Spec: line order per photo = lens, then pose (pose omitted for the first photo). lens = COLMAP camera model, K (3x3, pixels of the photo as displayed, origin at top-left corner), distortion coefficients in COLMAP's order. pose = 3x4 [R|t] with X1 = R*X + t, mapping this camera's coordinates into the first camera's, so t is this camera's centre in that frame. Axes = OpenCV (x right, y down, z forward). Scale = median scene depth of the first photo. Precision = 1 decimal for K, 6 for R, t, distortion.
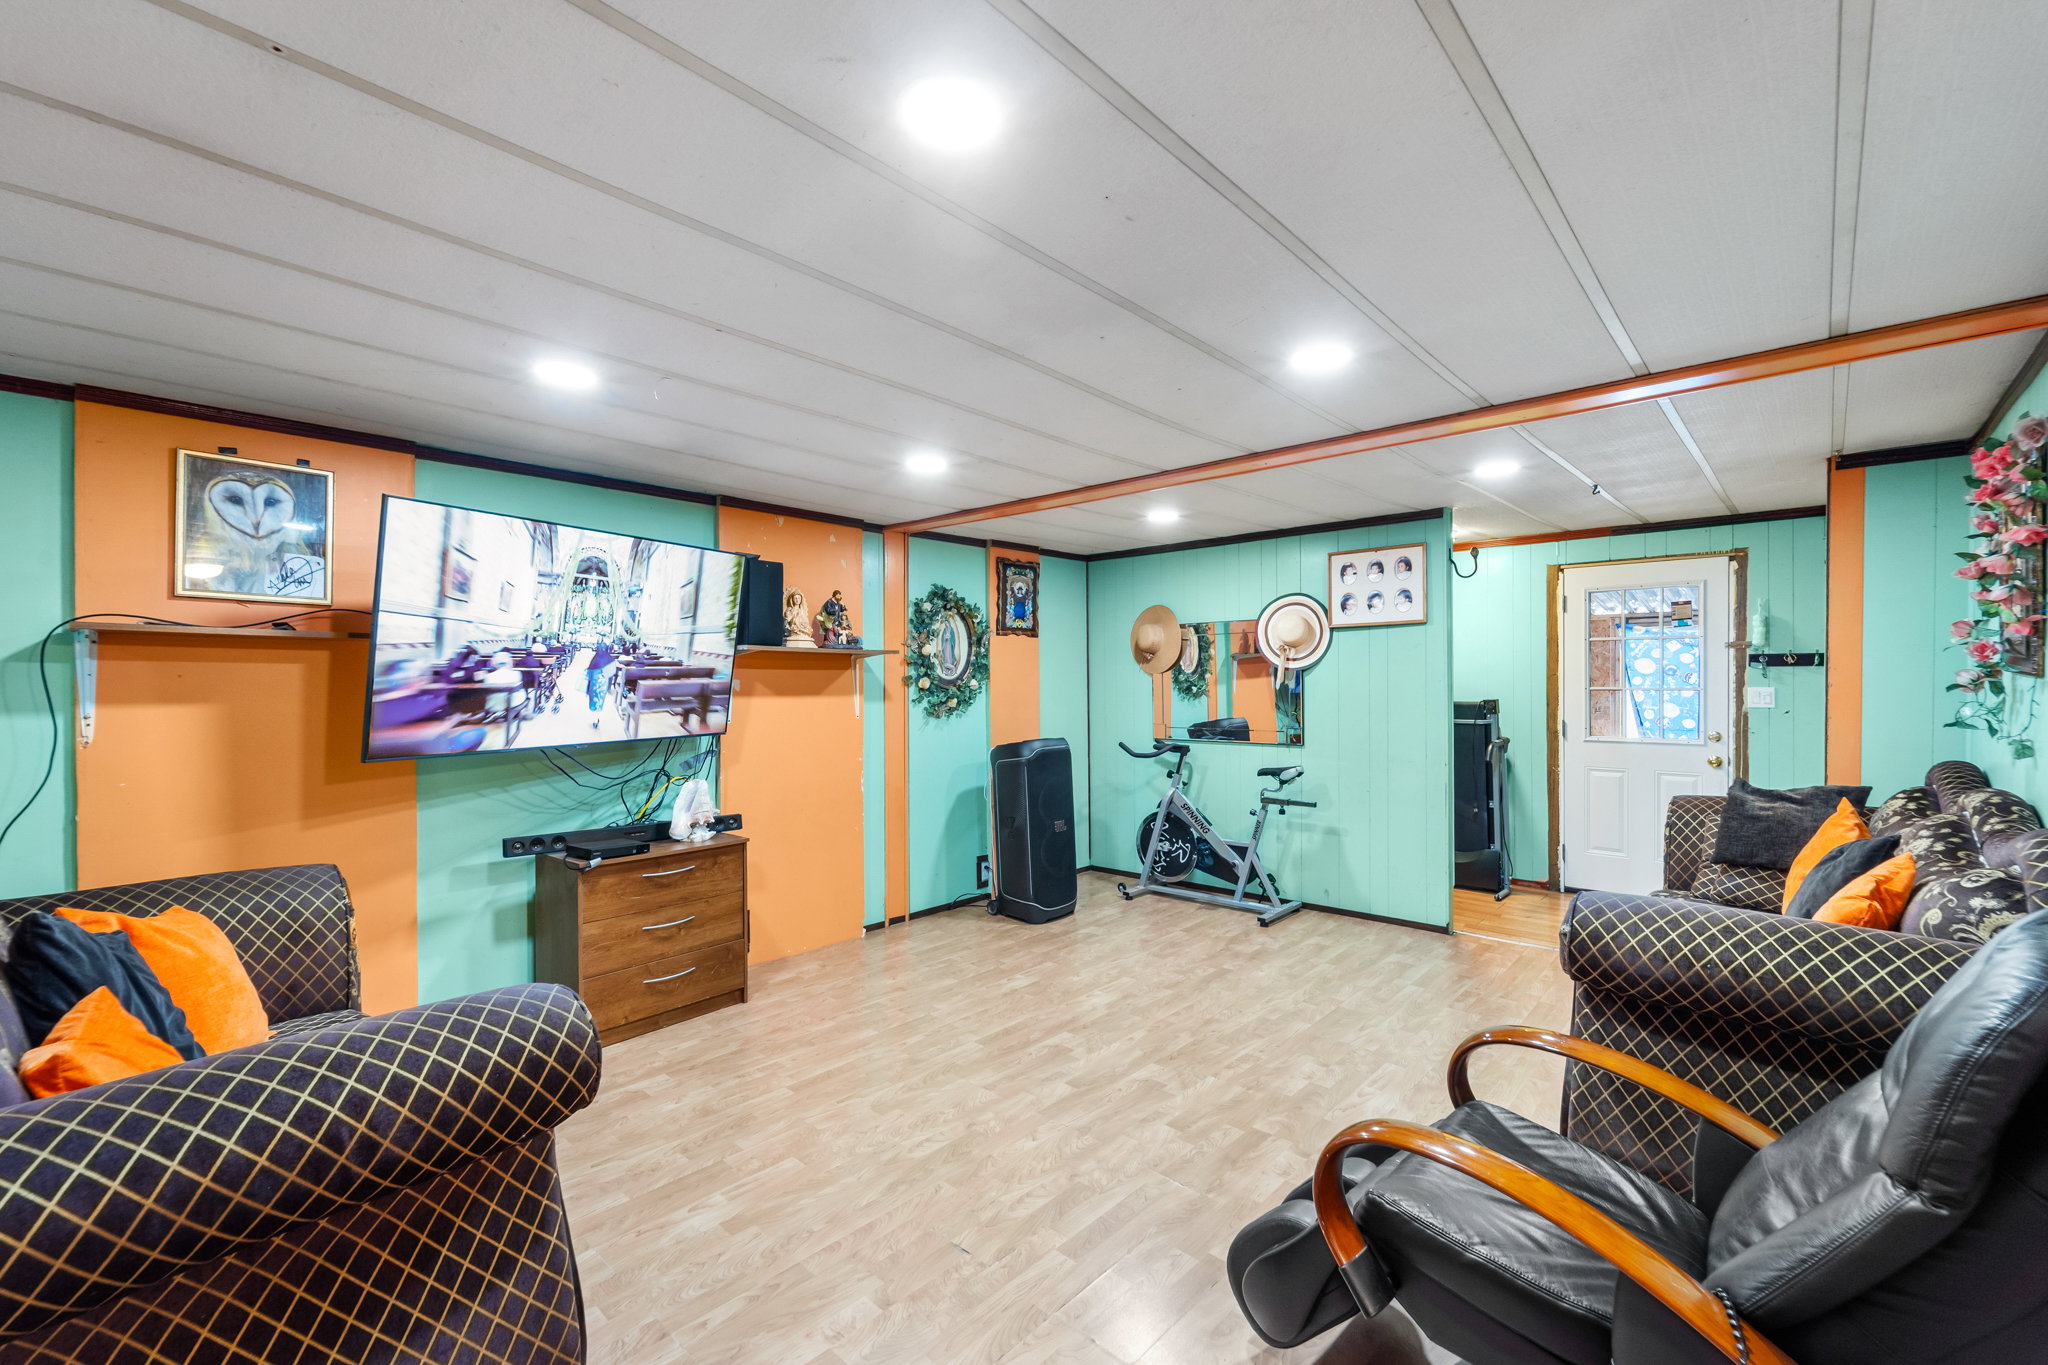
lens RADIAL K [[846.7, 0, 1022.5], [0, 846.7, 693.2], [0, 0, 1]] dist [0.003824, 0.000176]
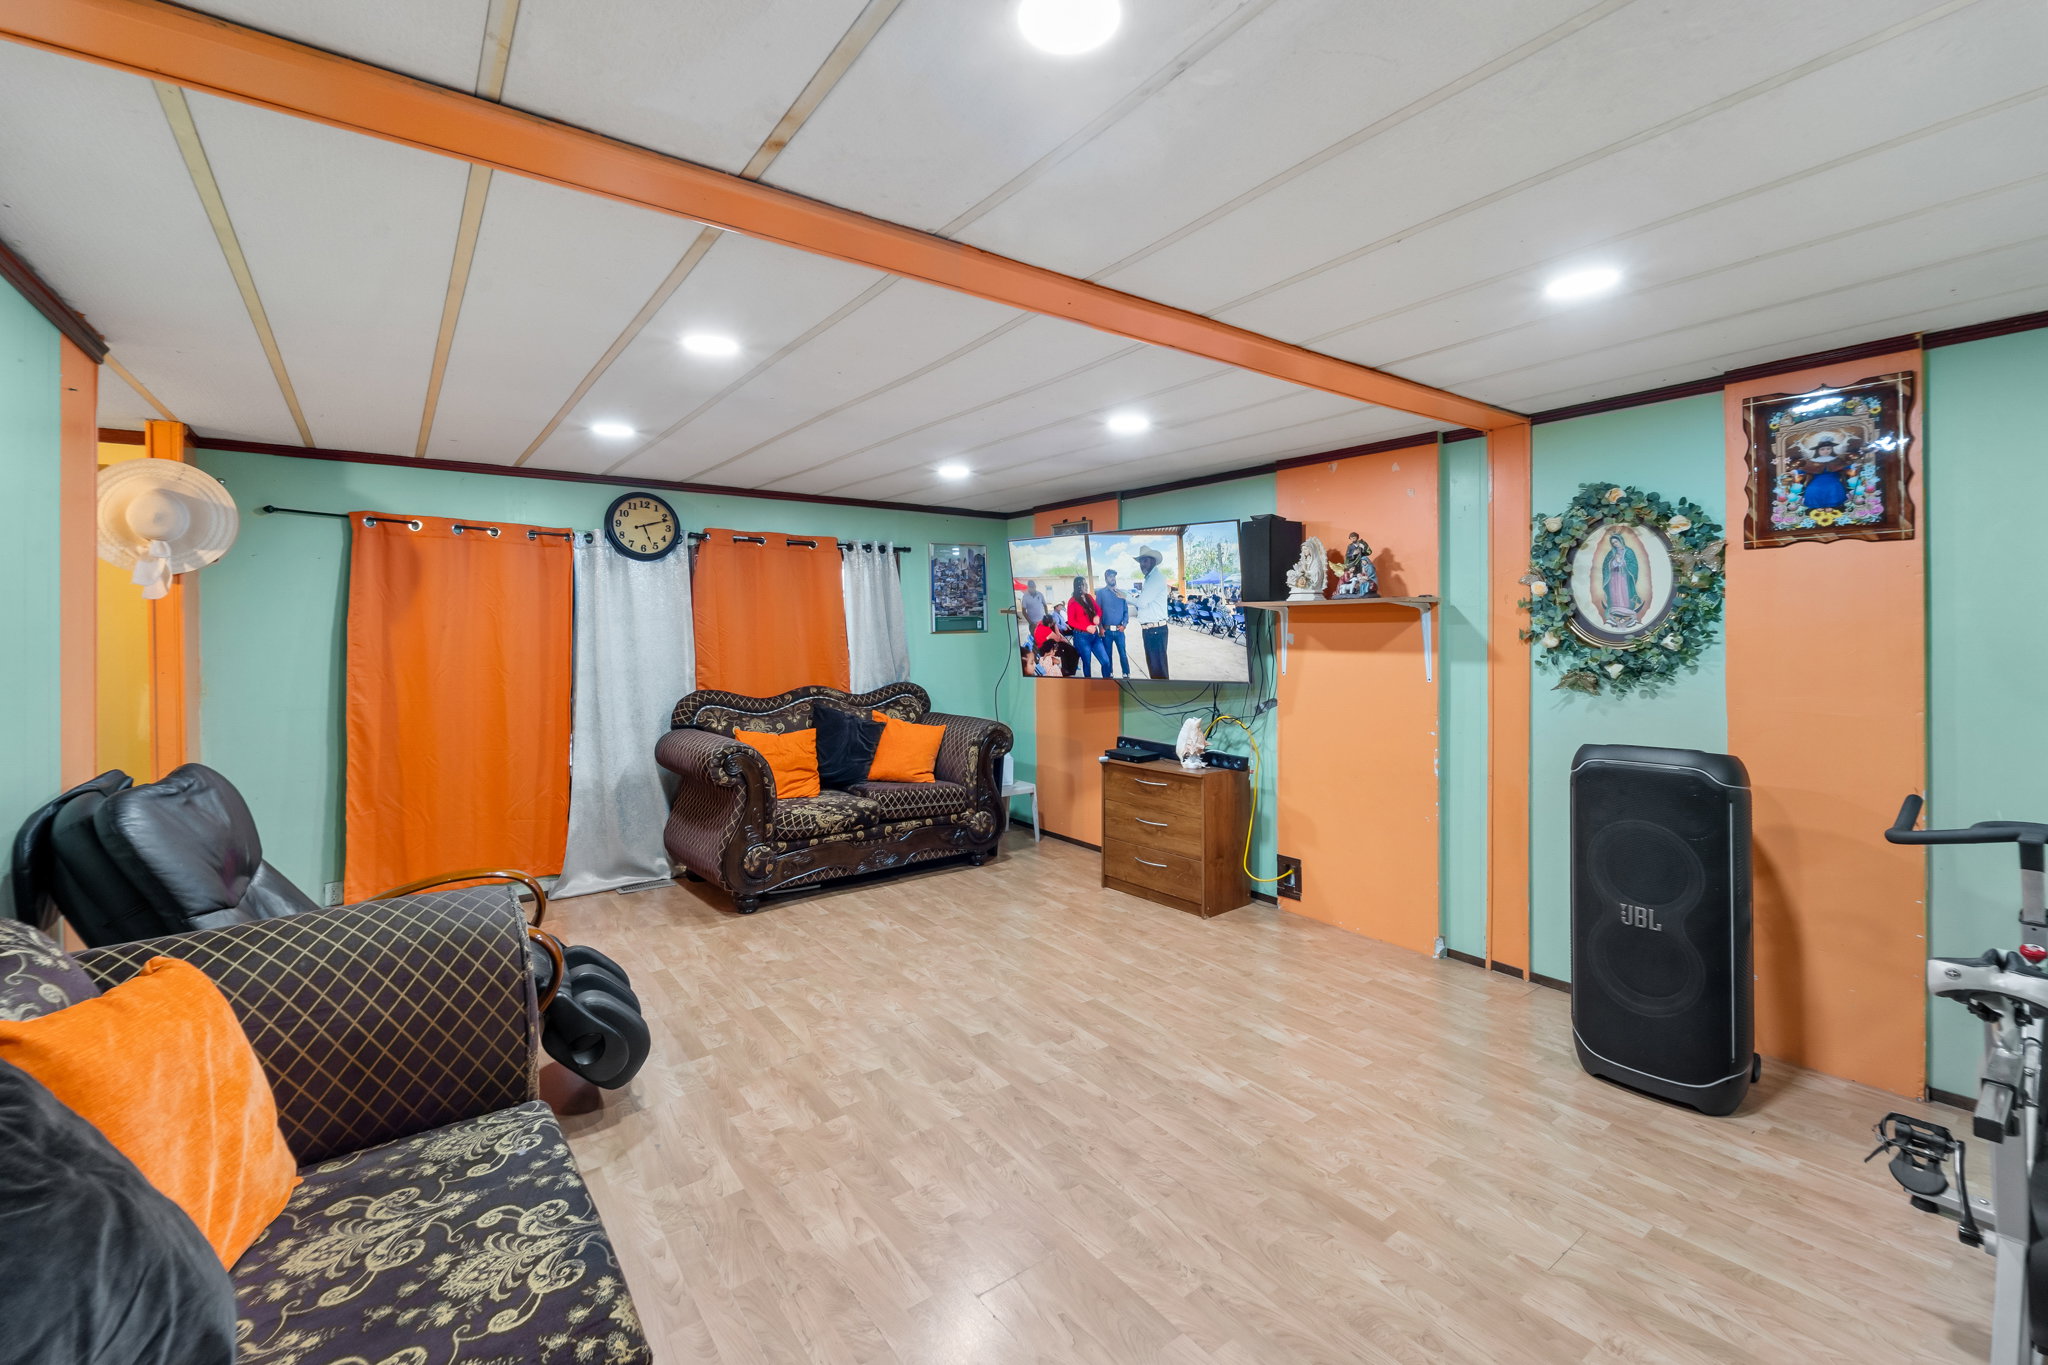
lens RADIAL K [[846.7, 0, 1044.3], [0, 846.7, 634.7], [0, 0, 1]] dist [0.003824, 0.000176]
pose [[-0.157491, 0.007584, -0.987491, 0.647841], [-0.007696, 0.999931, 0.008907, -0.019182], [0.987490, 0.009003, -0.157422, 0.756803]]
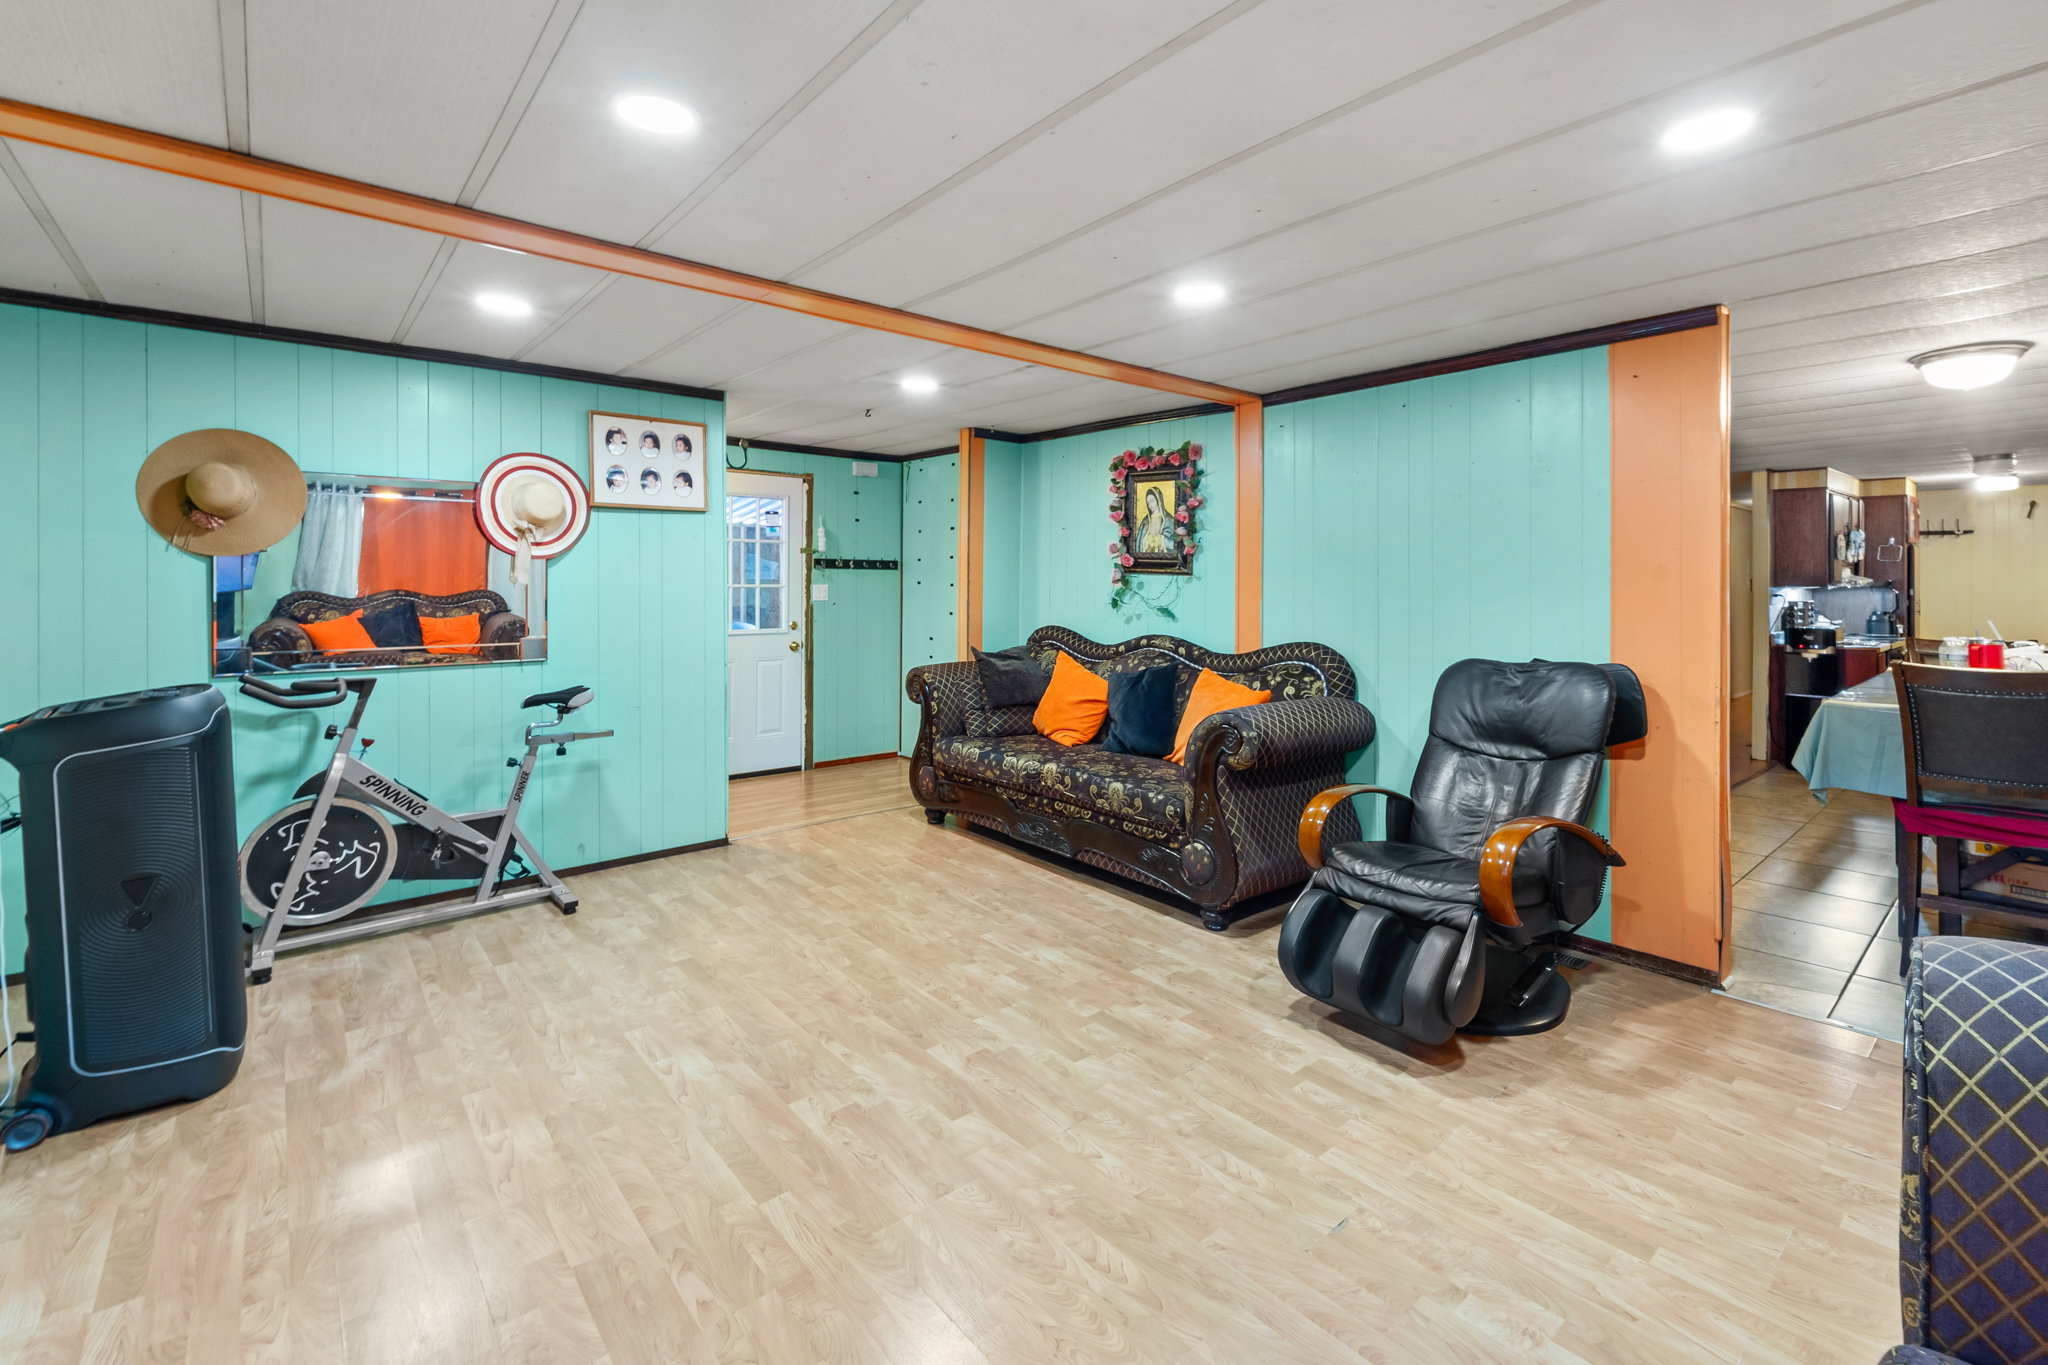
lens RADIAL K [[897.9, 0, 1049.9], [0, 897.9, 589.6], [0, 0, 1]] dist [0.000045, -0.000395]
pose [[0.105411, 0.000386, 0.994429, -0.432848], [0.011599, 0.999931, -0.001618, 0.006543], [-0.994361, 0.011705, 0.105399, 0.513450]]
